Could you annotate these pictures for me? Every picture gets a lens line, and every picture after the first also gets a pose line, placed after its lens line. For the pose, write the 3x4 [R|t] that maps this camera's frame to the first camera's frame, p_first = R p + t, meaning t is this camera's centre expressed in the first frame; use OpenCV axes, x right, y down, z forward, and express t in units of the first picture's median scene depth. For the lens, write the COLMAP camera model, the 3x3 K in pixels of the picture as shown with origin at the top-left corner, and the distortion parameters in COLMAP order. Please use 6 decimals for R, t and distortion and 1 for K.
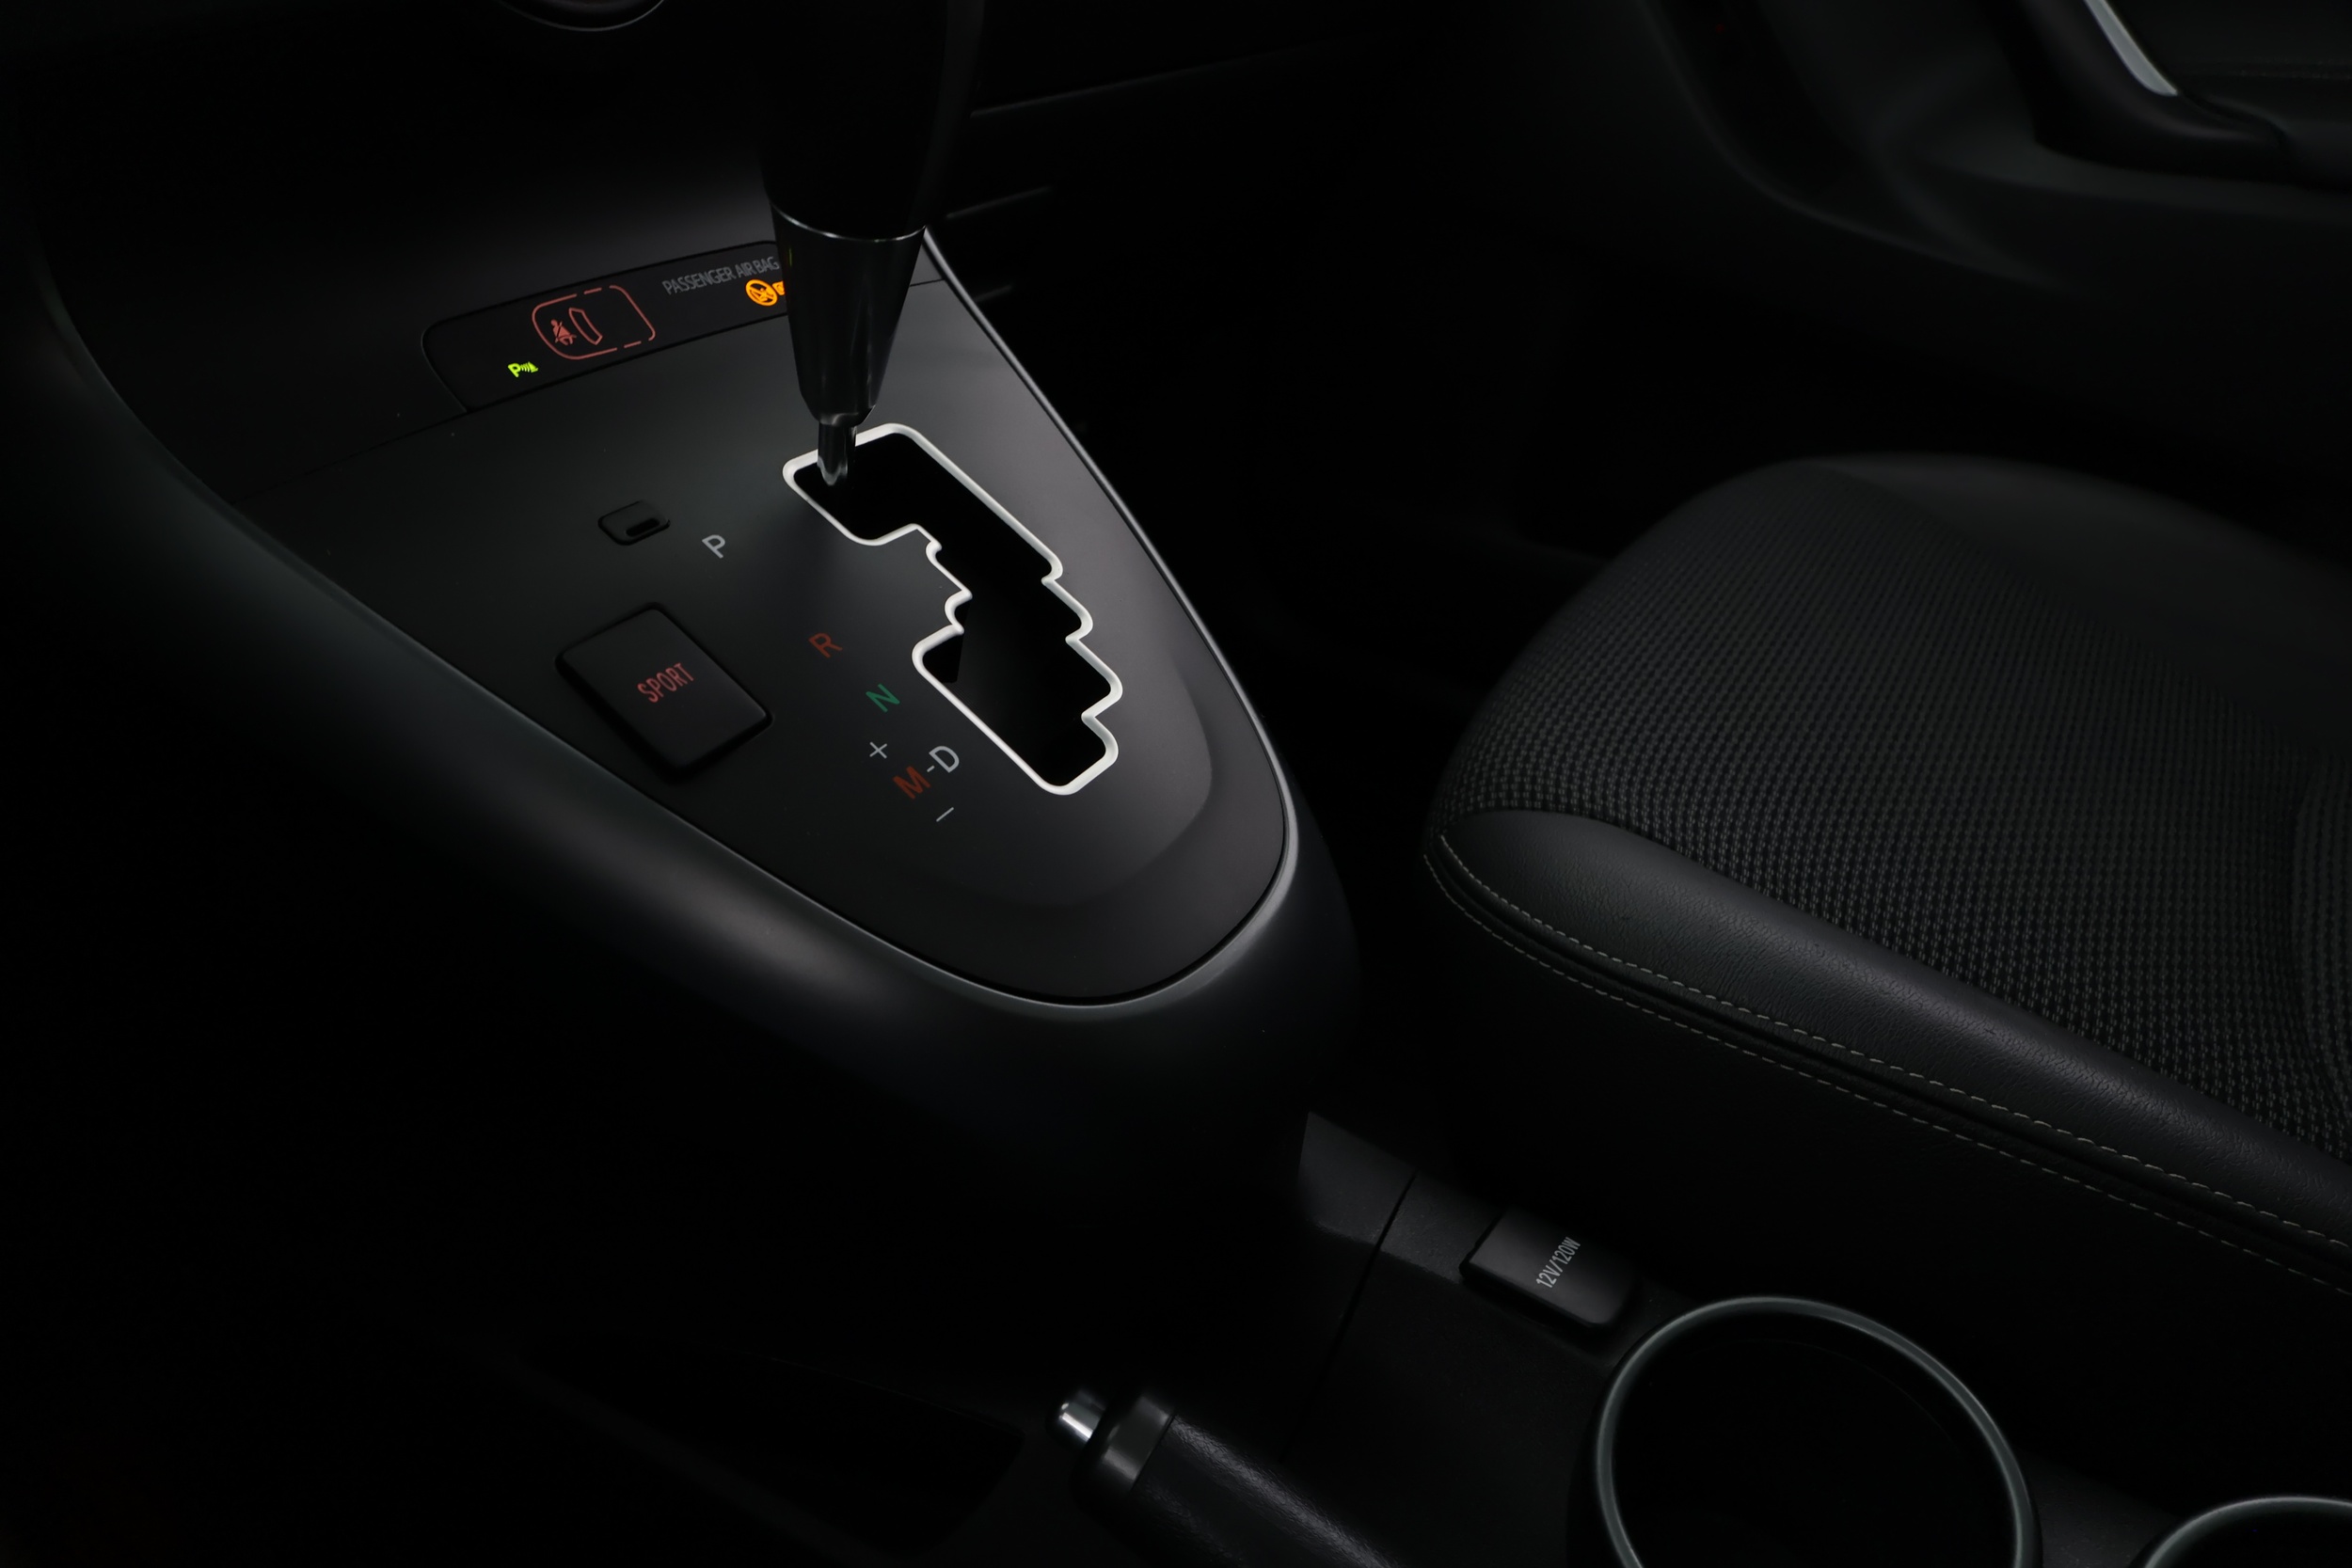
lens RADIAL K [[1337.9, 0, 1170.4], [0, 1337.9, 781.0], [0, 0, 1]] dist [-0.000553, 0.000507]
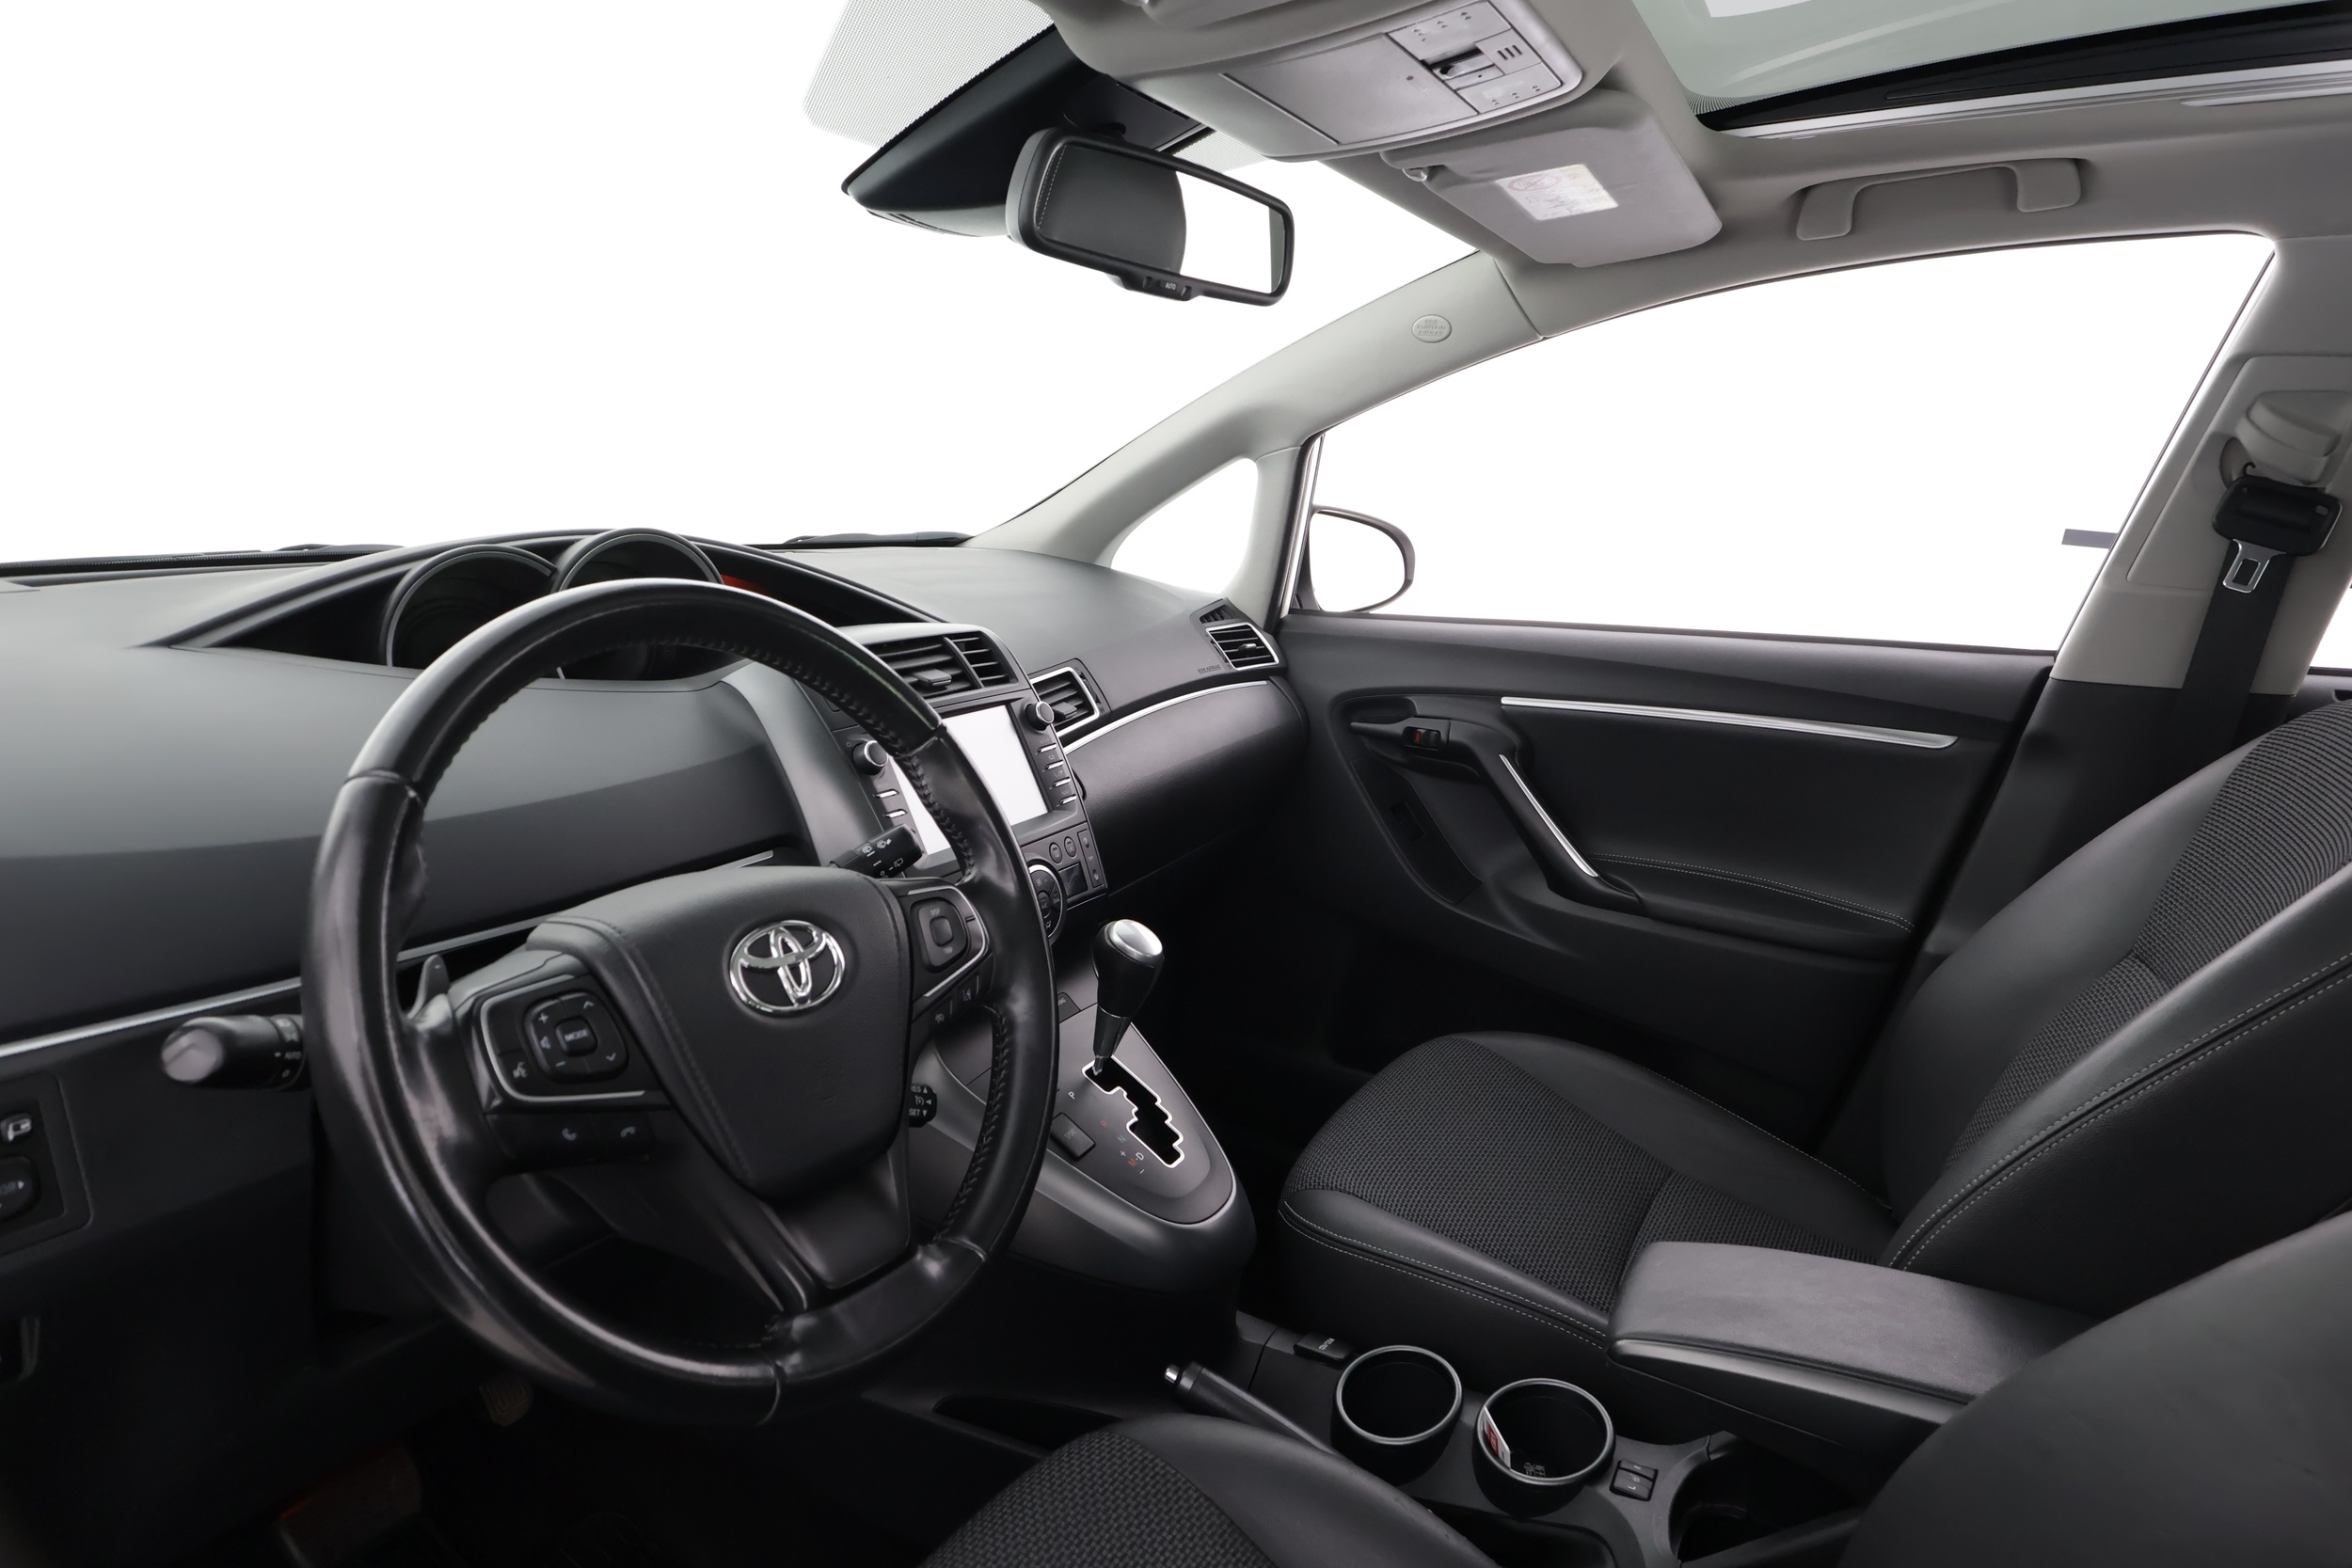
lens RADIAL K [[1337.9, 0, 1170.4], [0, 1337.9, 781.0], [0, 0, 1]] dist [-0.000553, 0.000507]
pose [[0.996453, 0.023474, 0.080812, -0.322147], [0.005357, 0.940665, -0.339295, 0.204957], [-0.083982, 0.338524, 0.937202, -2.189984]]
